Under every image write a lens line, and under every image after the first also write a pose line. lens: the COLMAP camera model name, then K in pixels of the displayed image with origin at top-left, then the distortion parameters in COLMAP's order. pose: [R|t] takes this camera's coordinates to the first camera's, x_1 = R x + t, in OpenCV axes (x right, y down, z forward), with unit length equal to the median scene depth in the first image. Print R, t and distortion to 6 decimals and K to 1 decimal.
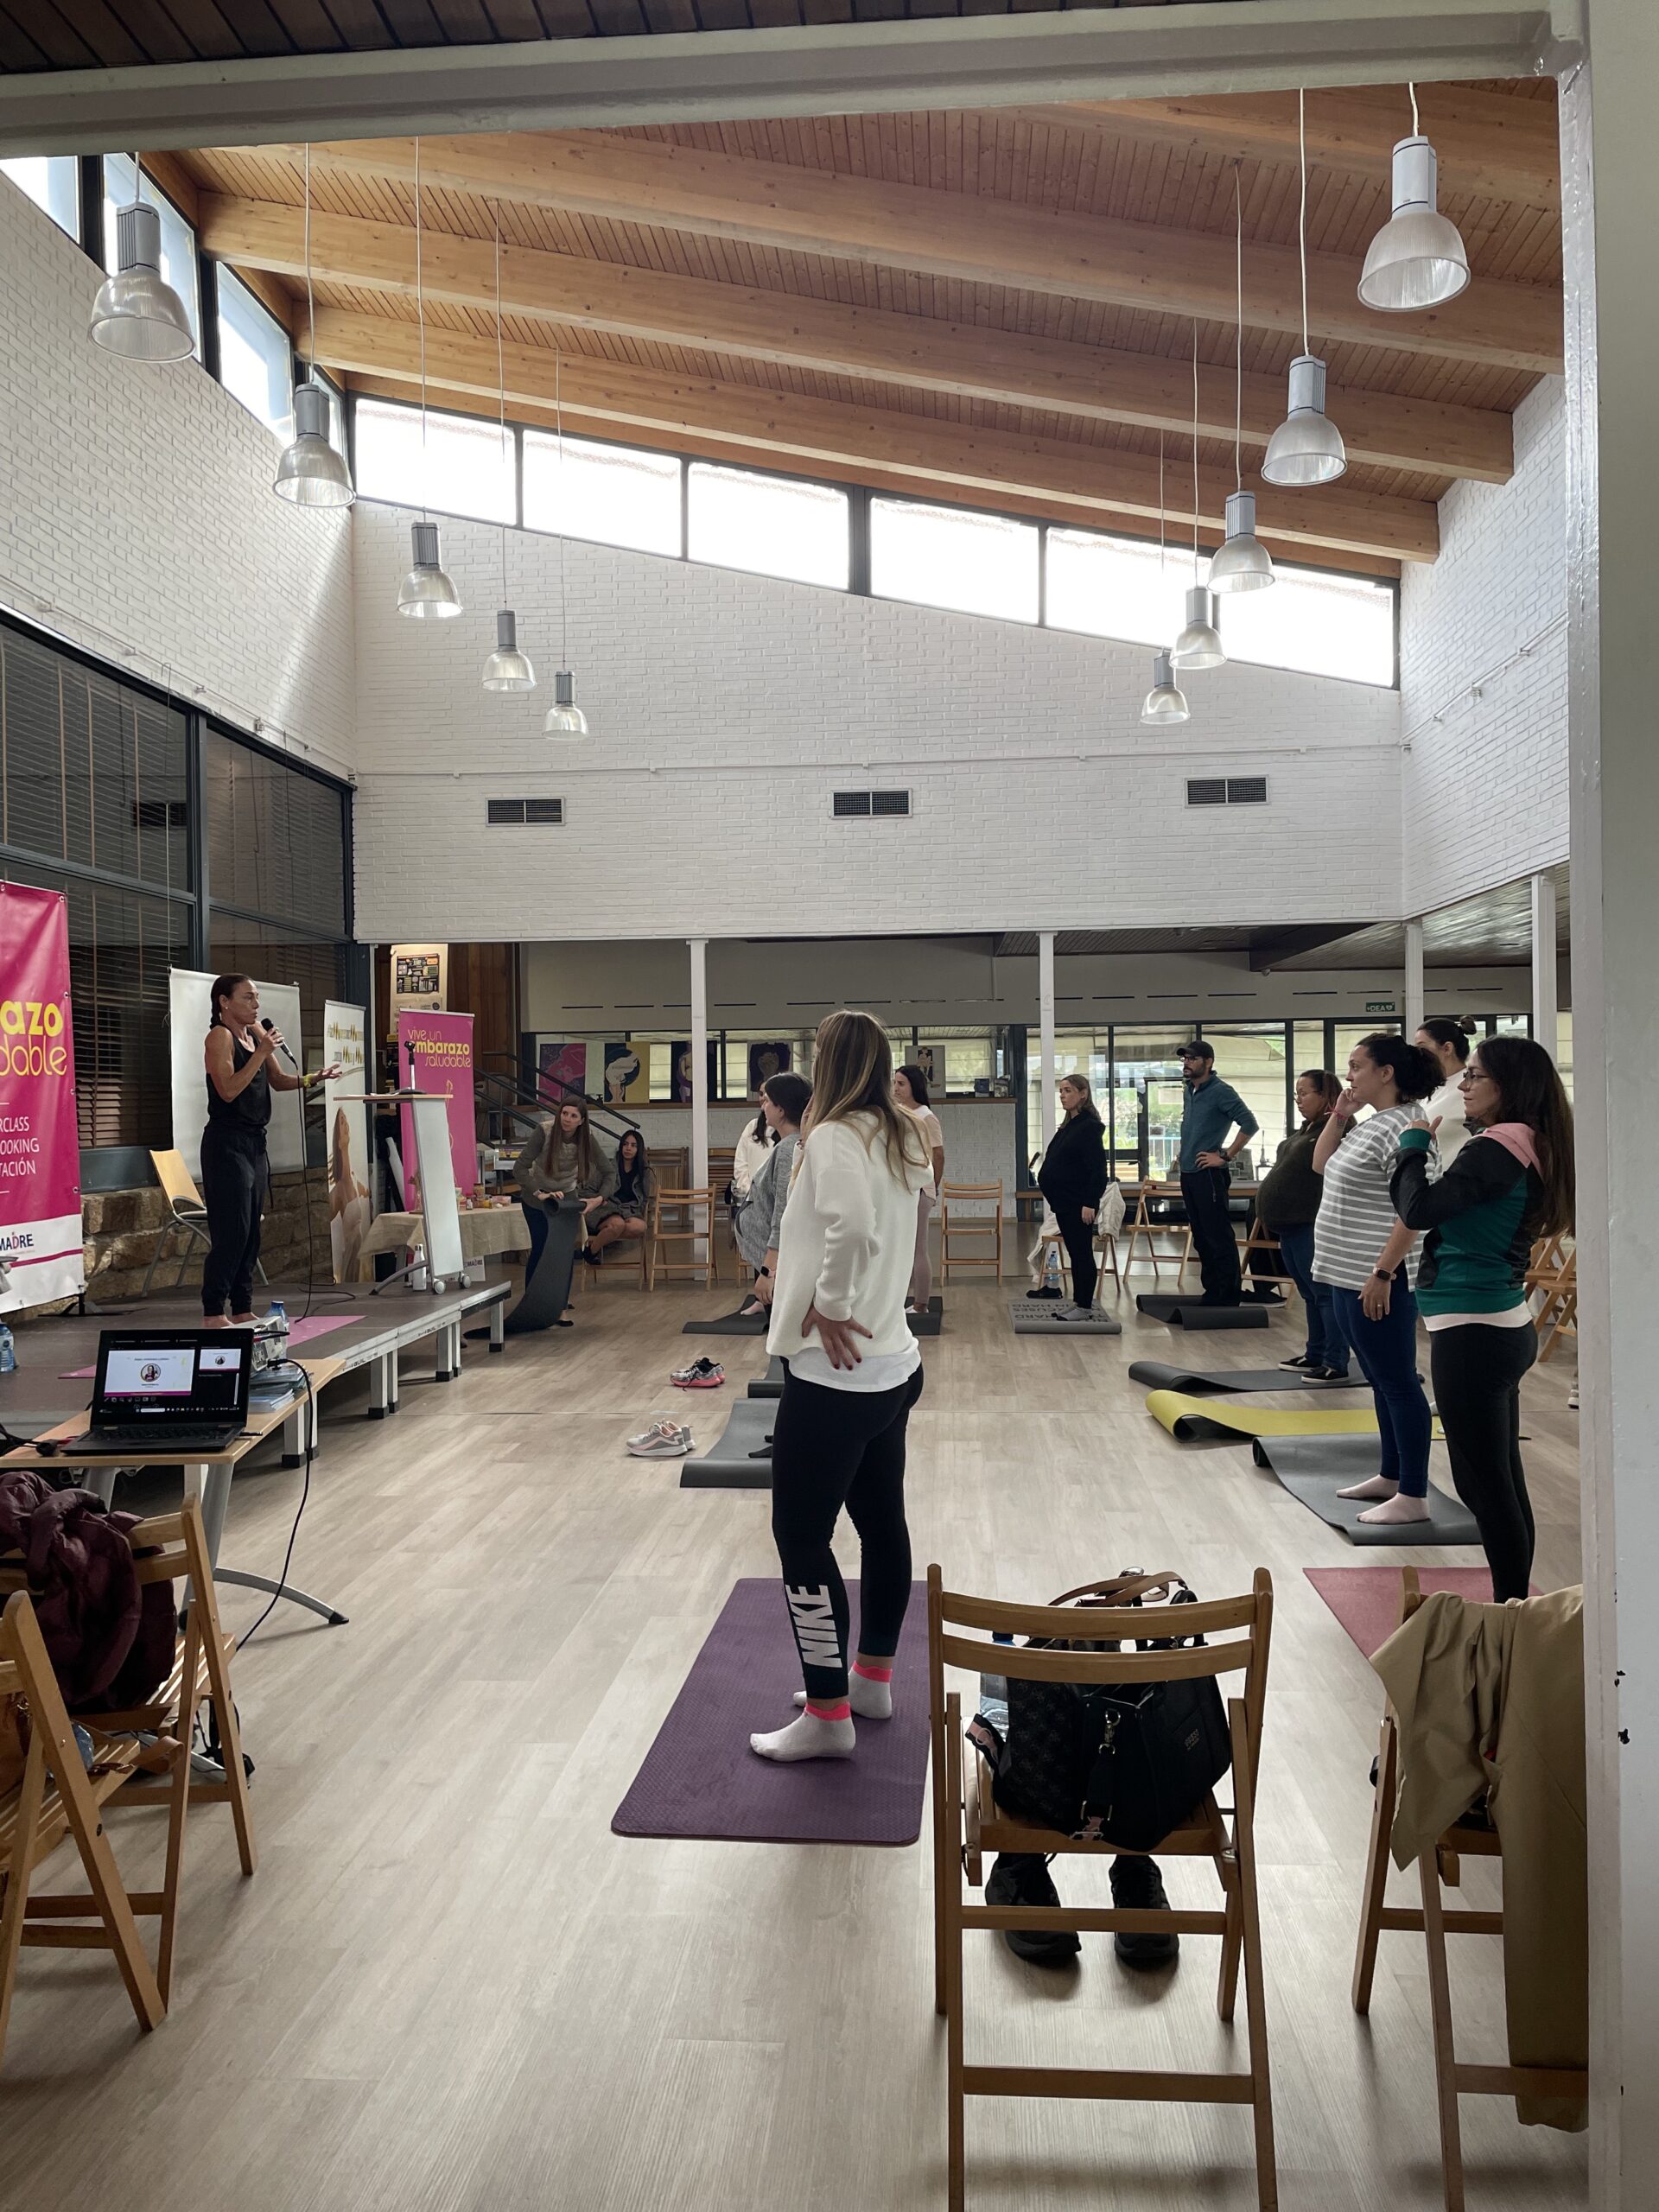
lens RADIAL K [[1660.1, 0, 839.4], [0, 1660.1, 1125.7], [0, 0, 1]] dist [0.088220, -0.108713]
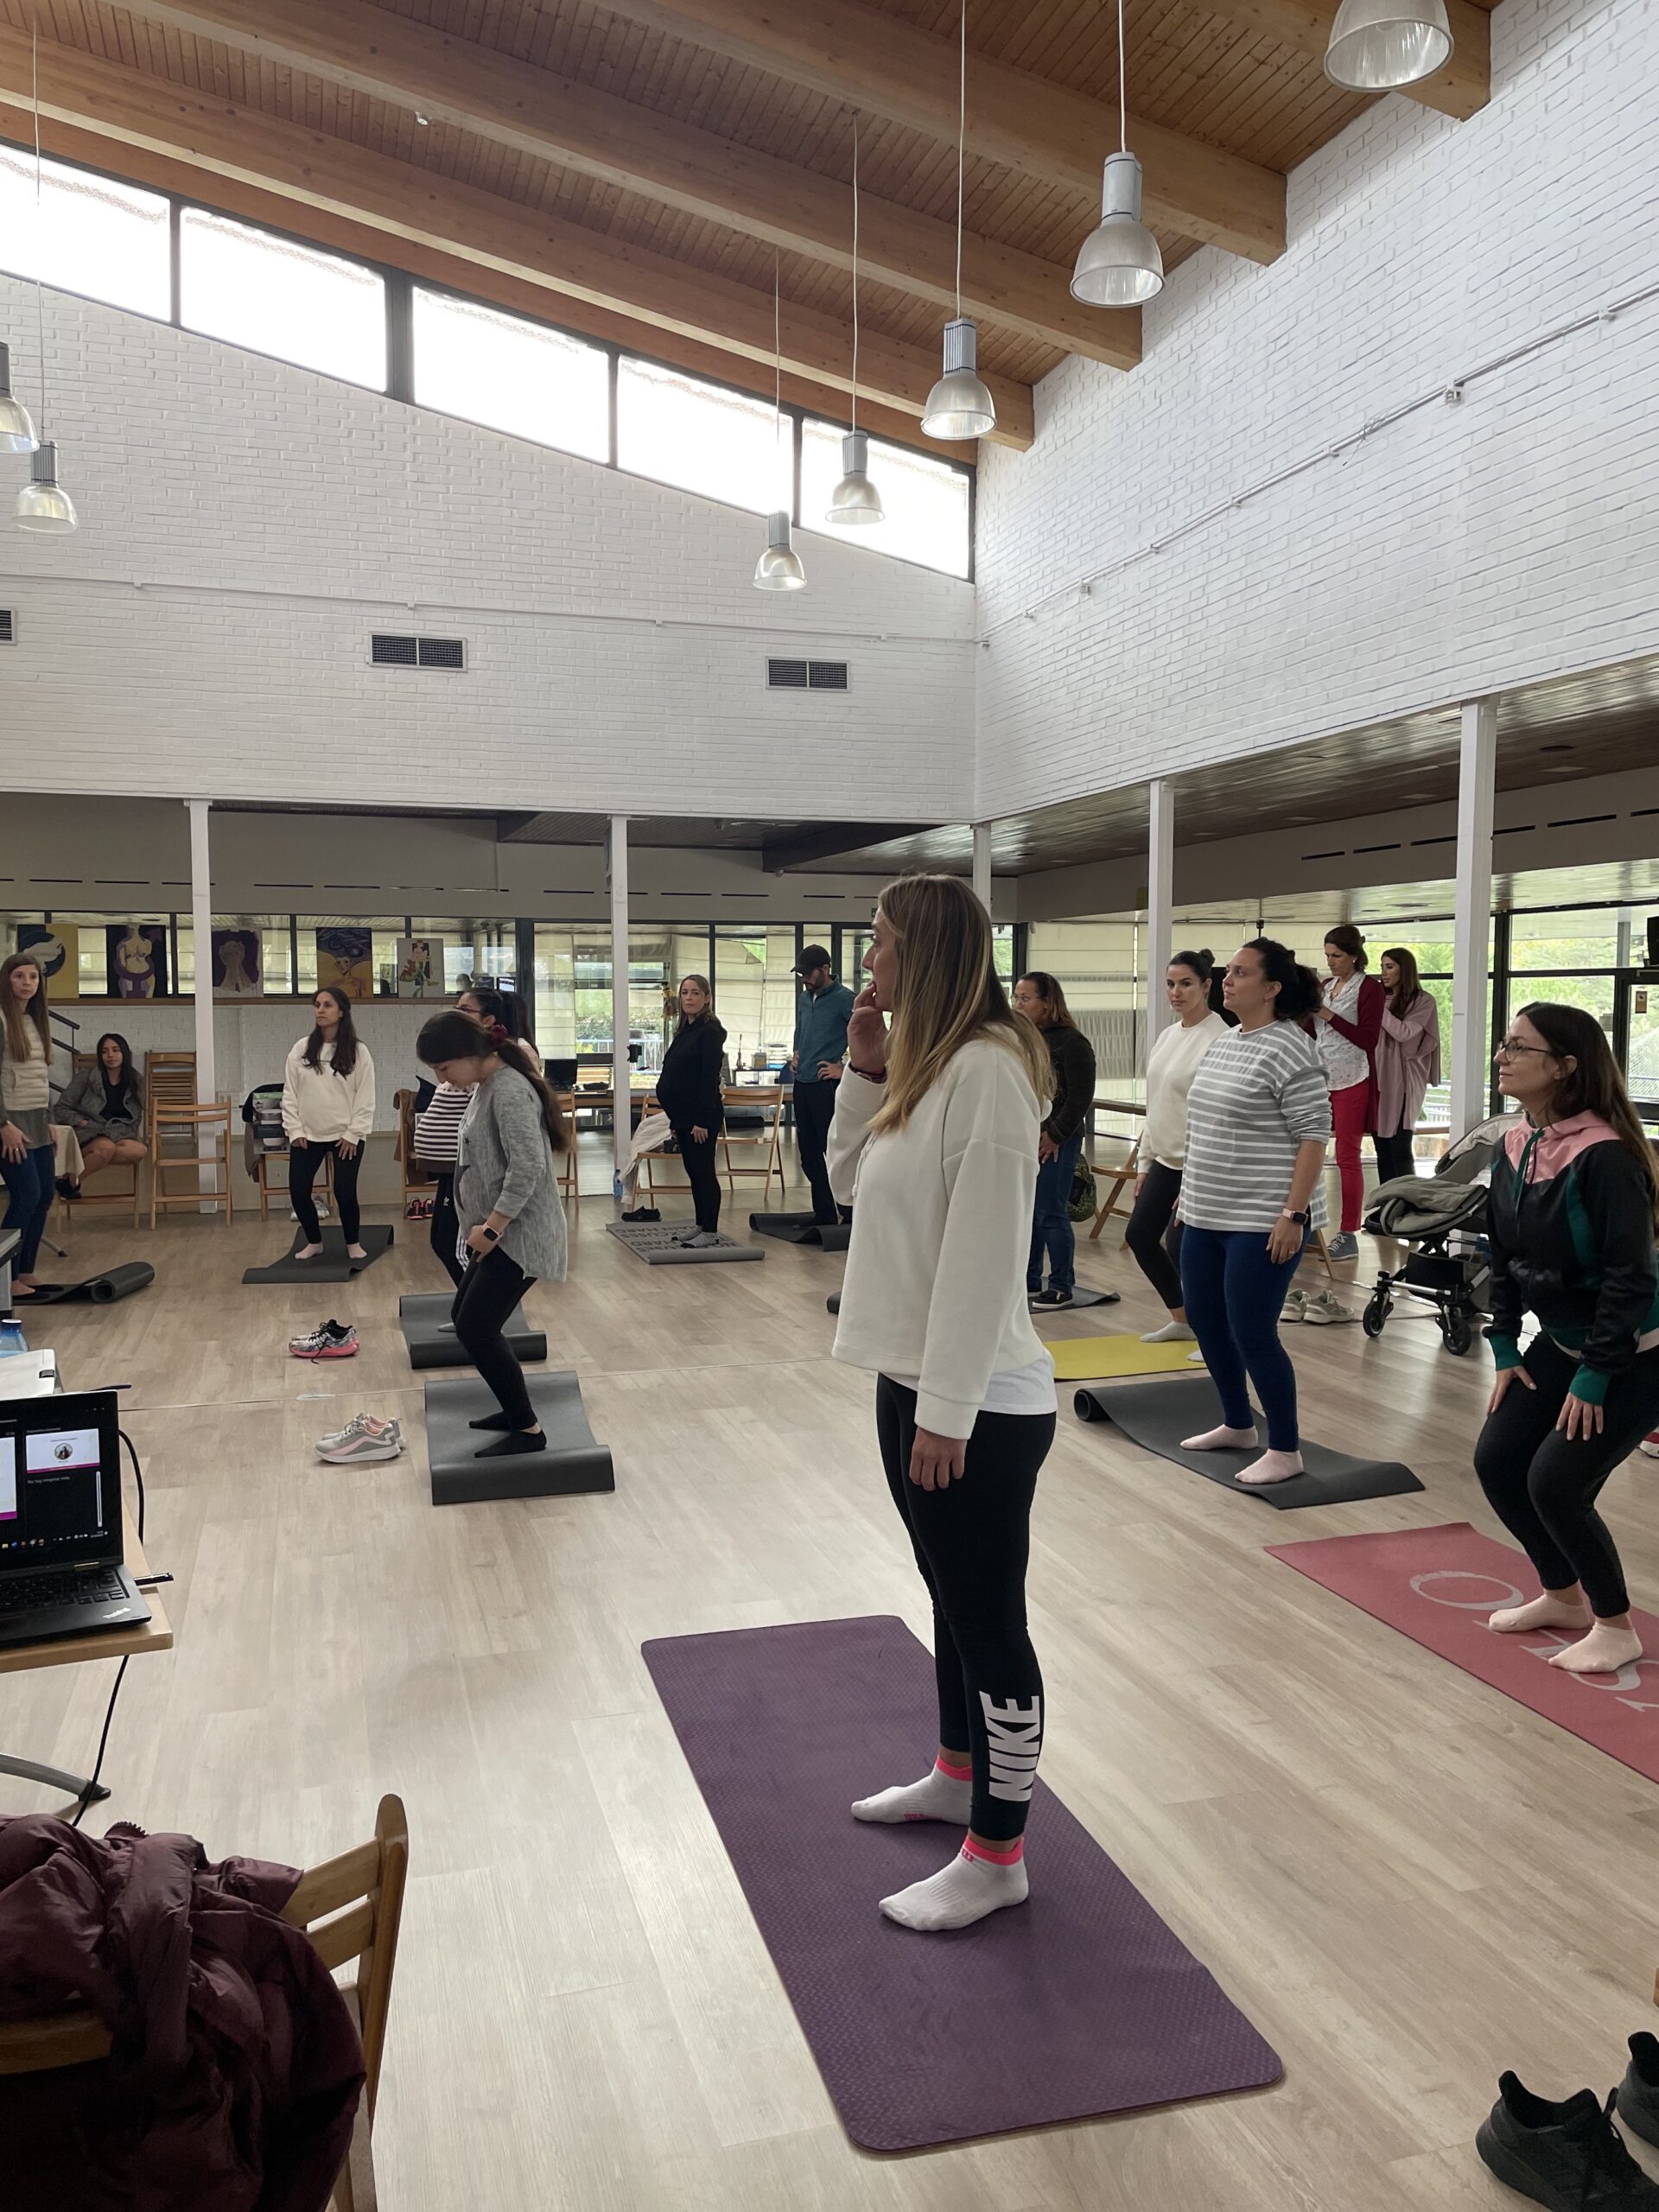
lens RADIAL K [[1660.1, 0, 830.2], [0, 1660.1, 1115.9], [0, 0, 1]] dist [0.088220, -0.108713]
pose [[0.934341, -0.013726, 0.356115, -0.094544], [-0.005361, 0.998604, 0.052557, -0.001667], [-0.356339, -0.051016, 0.932963, 0.108940]]
